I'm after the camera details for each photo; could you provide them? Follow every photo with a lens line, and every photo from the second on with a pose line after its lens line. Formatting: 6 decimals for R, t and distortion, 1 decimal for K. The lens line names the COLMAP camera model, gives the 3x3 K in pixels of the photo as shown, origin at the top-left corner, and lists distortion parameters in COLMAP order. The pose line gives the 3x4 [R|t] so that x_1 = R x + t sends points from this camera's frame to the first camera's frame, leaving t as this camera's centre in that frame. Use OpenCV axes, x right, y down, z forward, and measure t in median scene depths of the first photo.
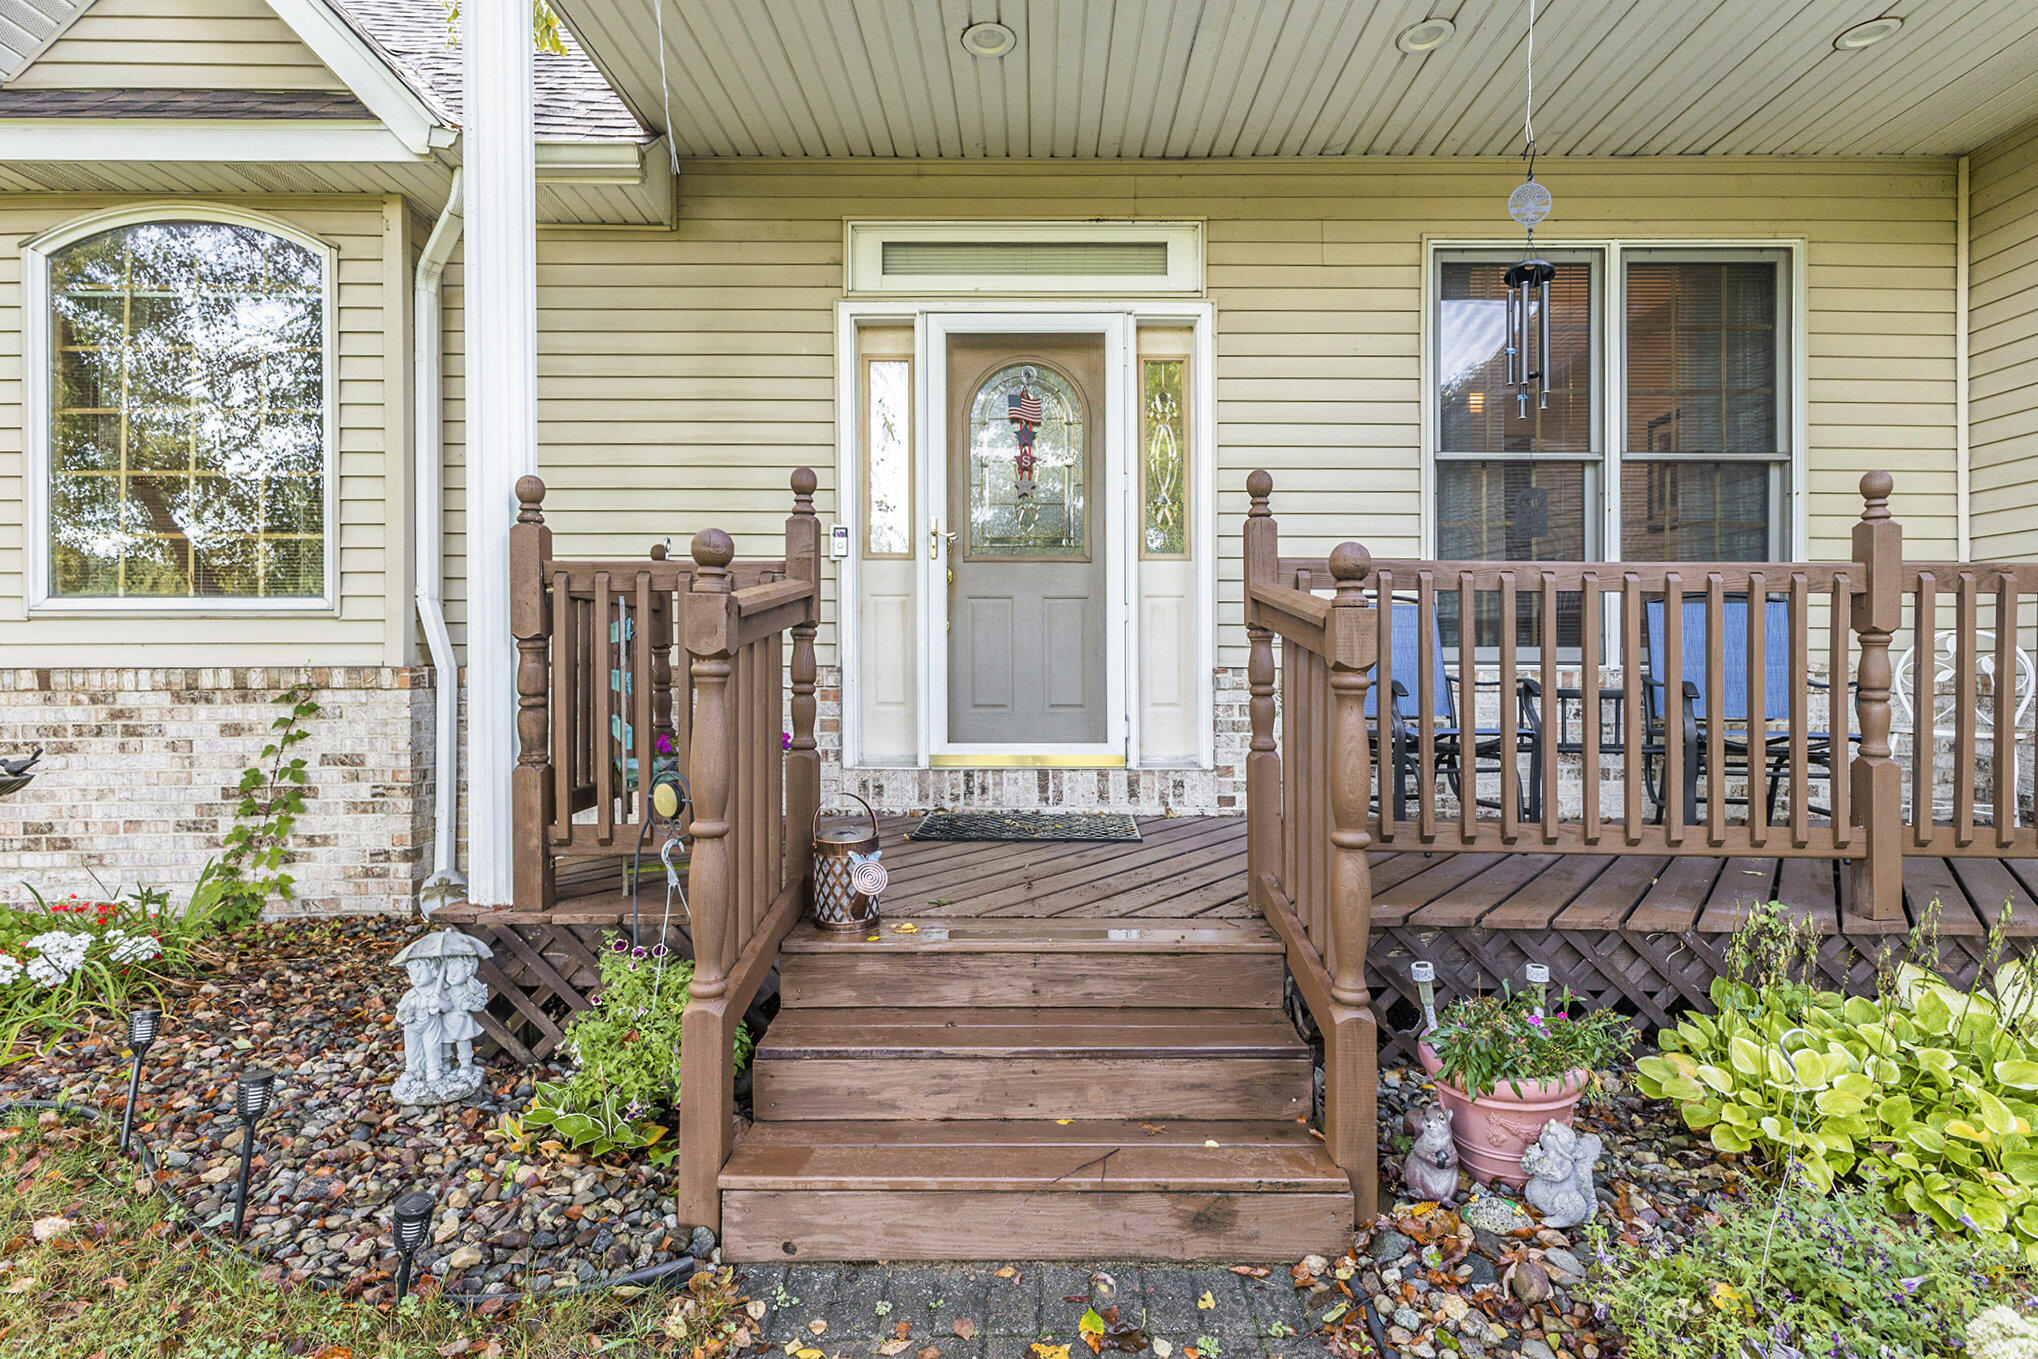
lens RADIAL K [[1044.5, 0, 1027.4], [0, 1044.5, 665.9], [0, 0, 1]] dist [0.003116, -0.001157]
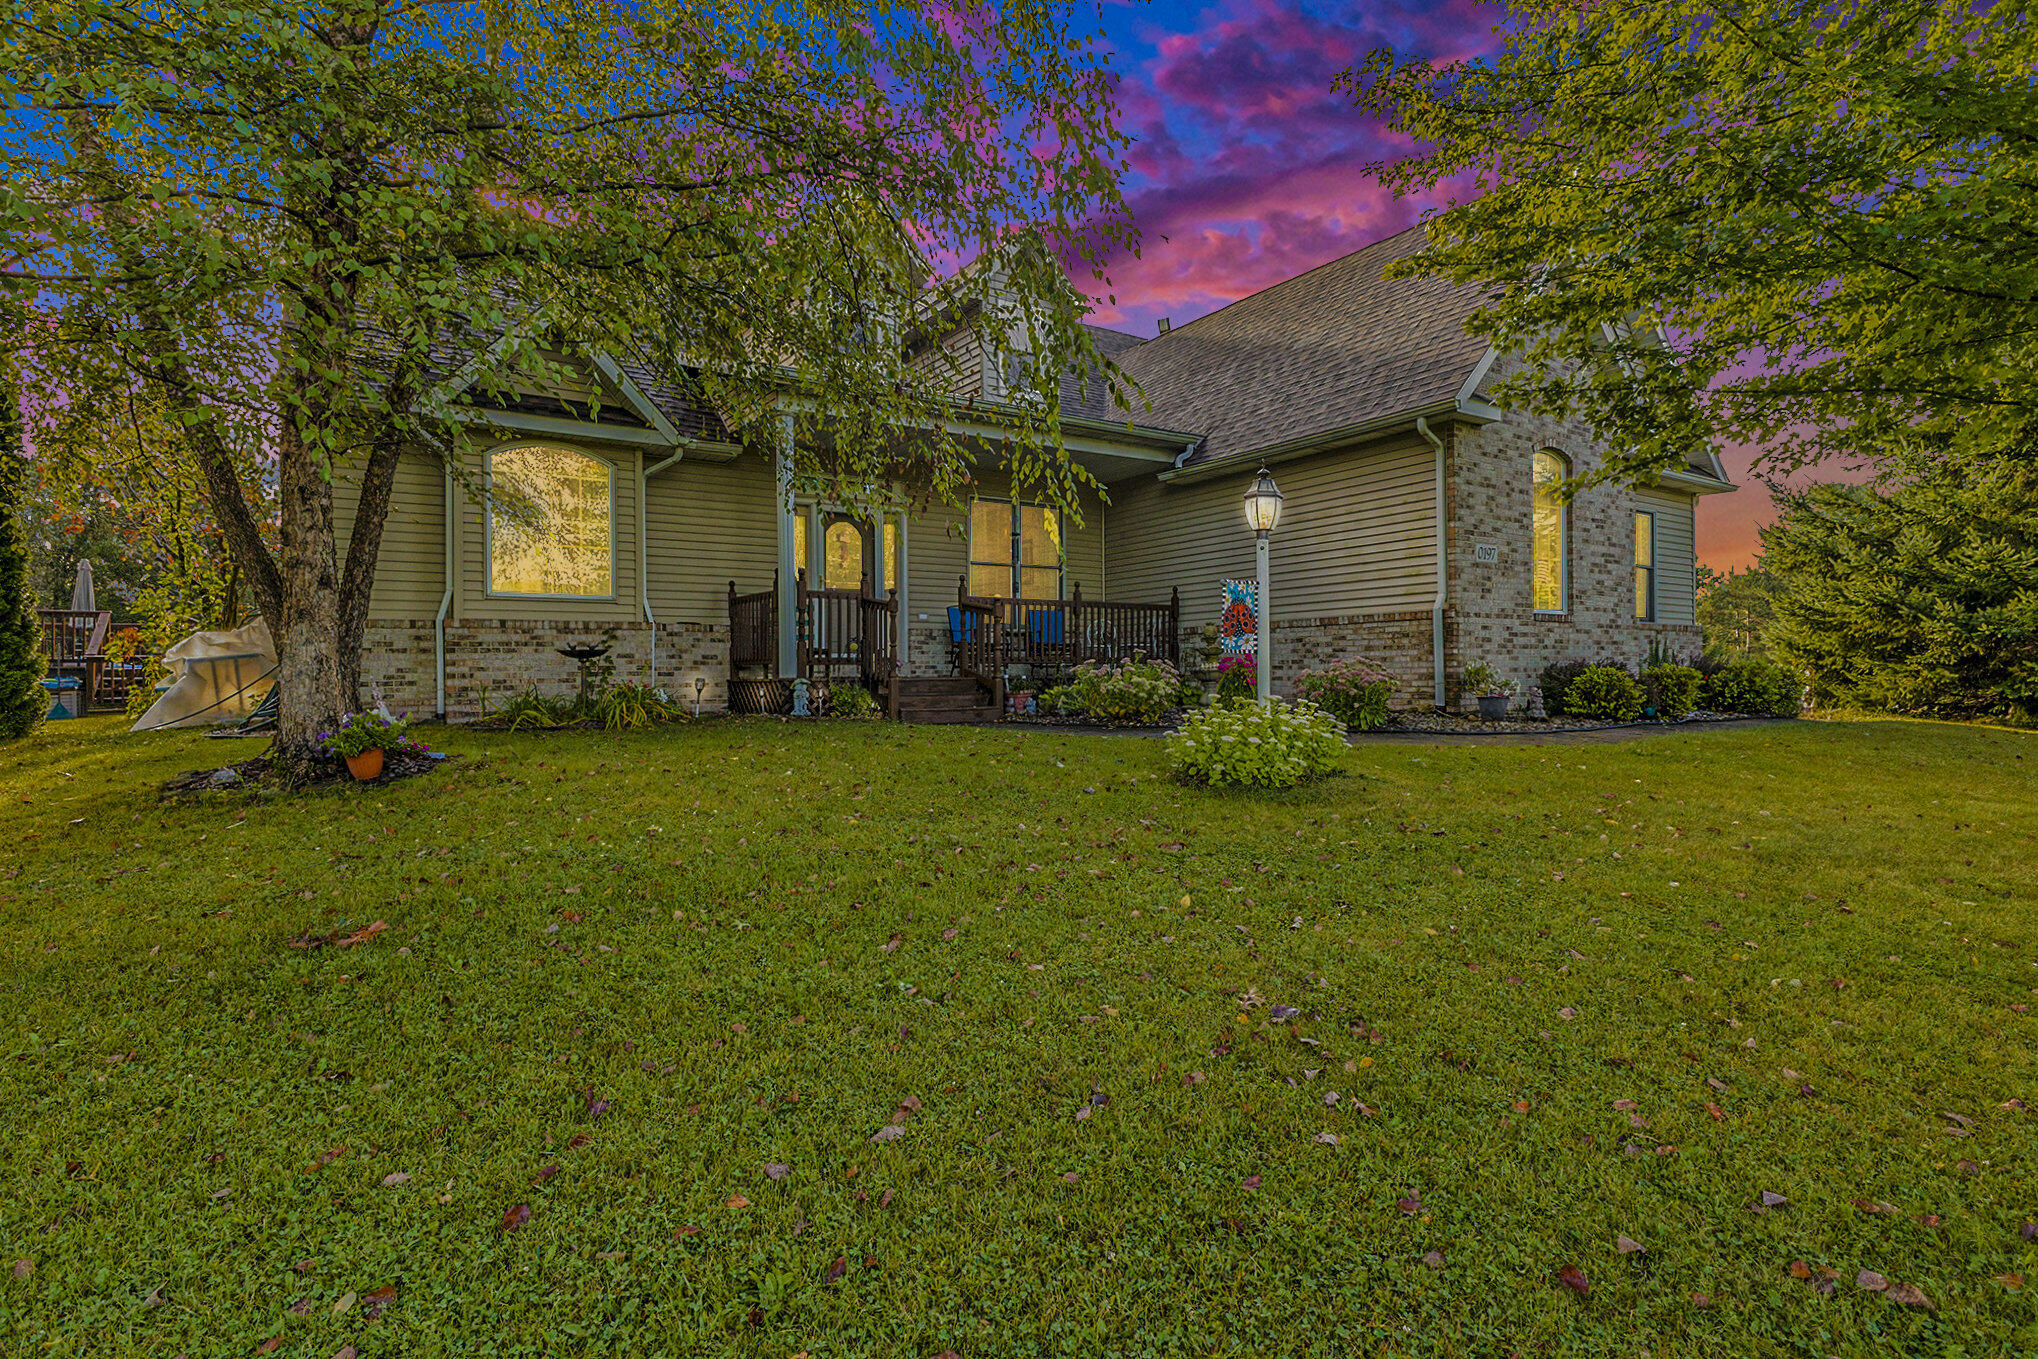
lens RADIAL K [[1044.5, 0, 1071.6], [0, 1044.5, 662.7], [0, 0, 1]] dist [0.003116, -0.001157]
pose [[0.813091, -0.002961, 0.582129, -1.289762], [0.016191, 0.999715, -0.017529, 0.173239], [-0.581912, 0.023677, 0.812907, -1.852618]]
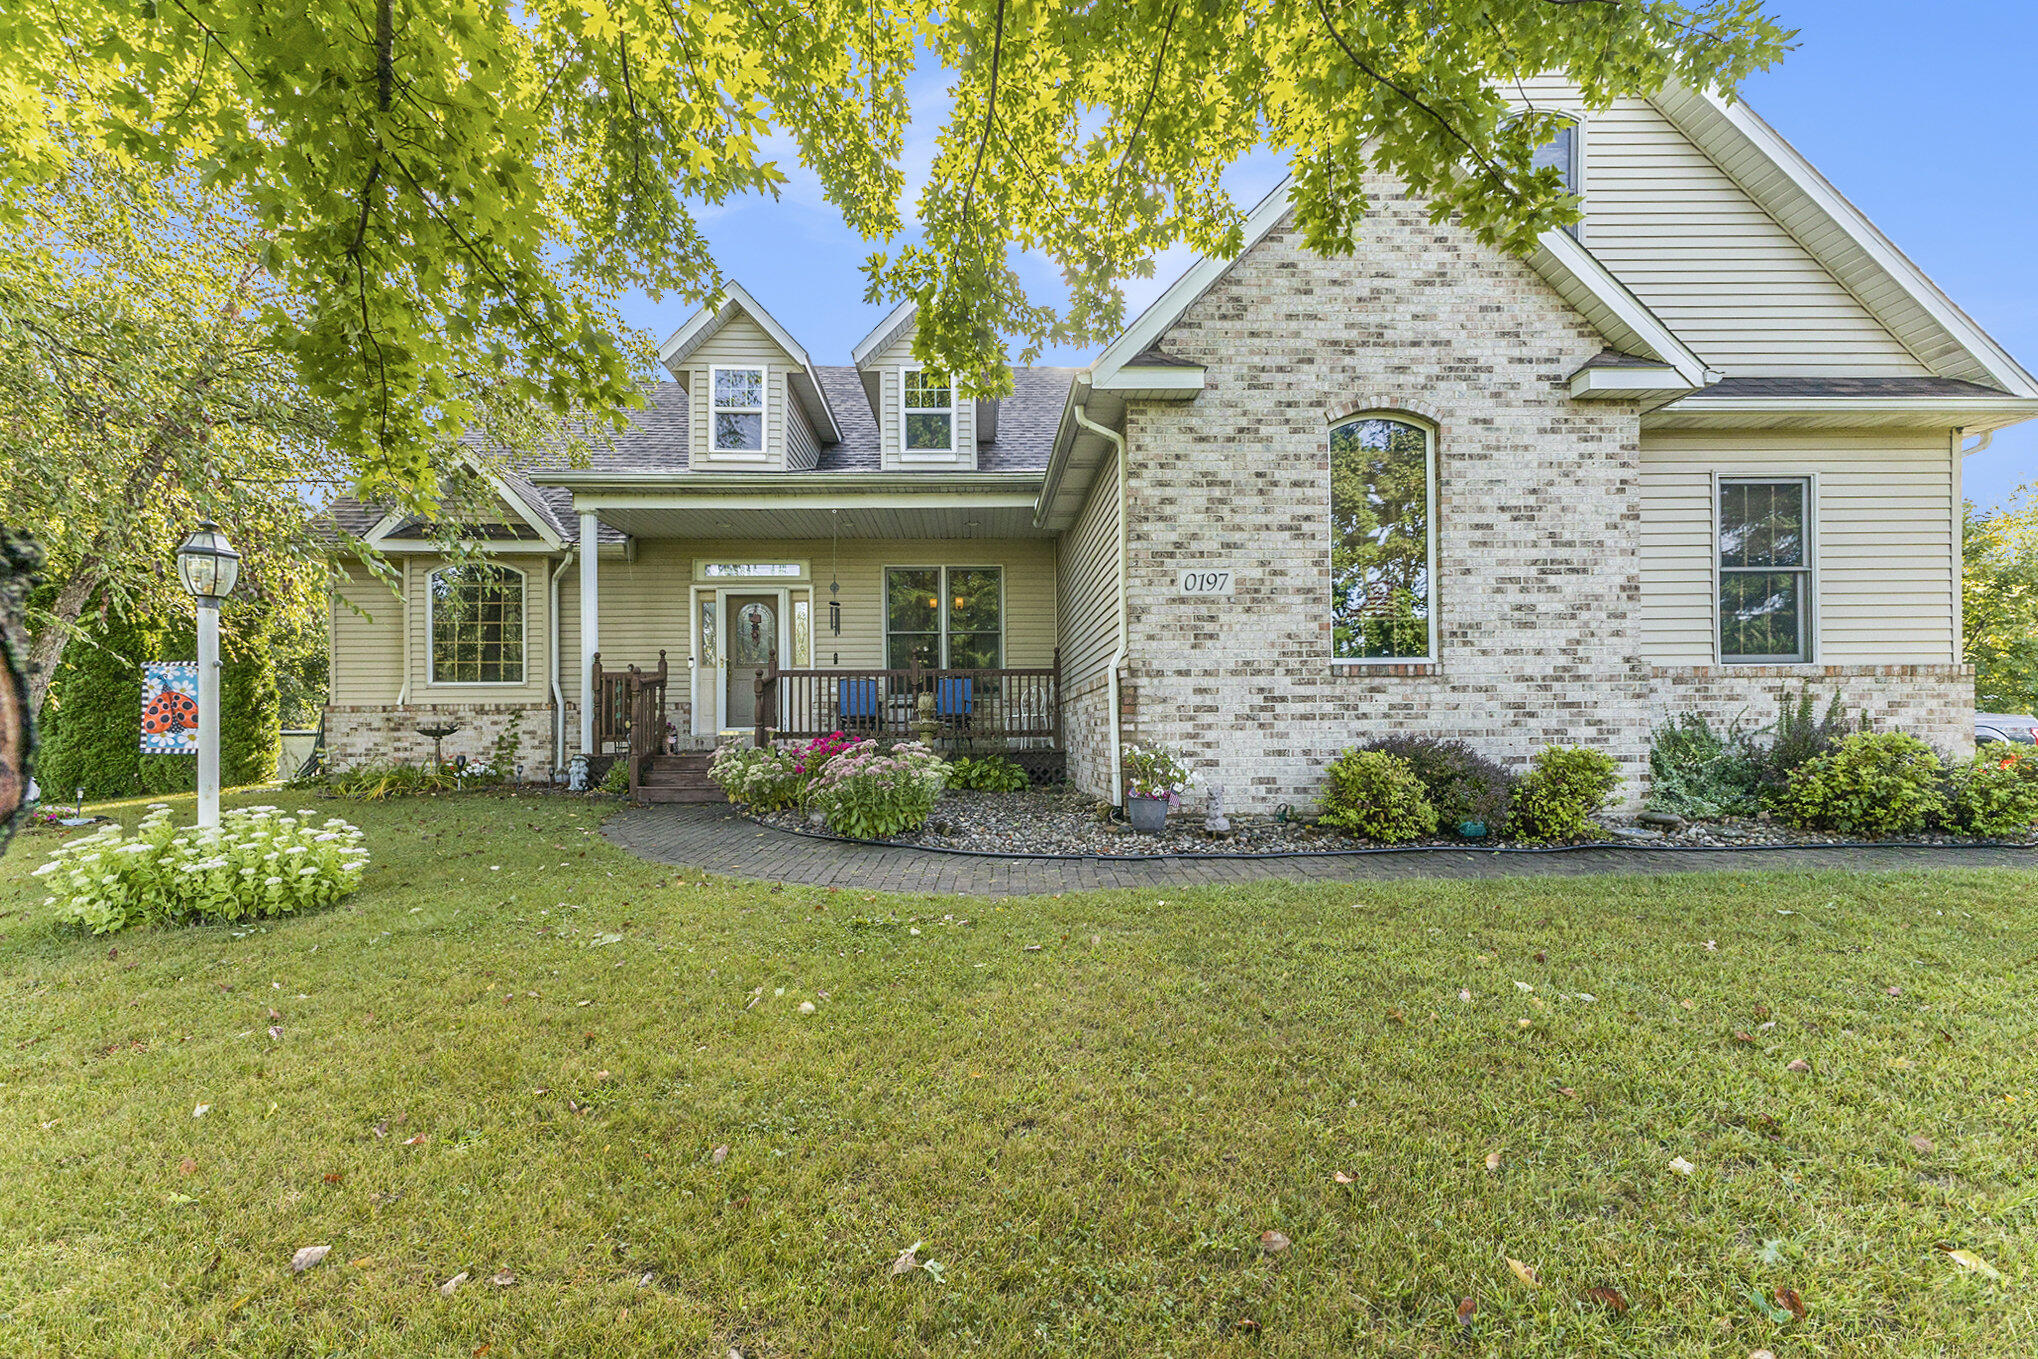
lens RADIAL K [[909.3, 0, 1022.9], [0, 909.3, 714.1], [0, 0, 1]] dist [0.017122, 0.000933]
pose [[0.998953, -0.012530, 0.044005, 0.737698], [0.013795, 0.999497, -0.028562, 0.136045], [-0.043625, 0.029139, 0.998623, -1.878414]]
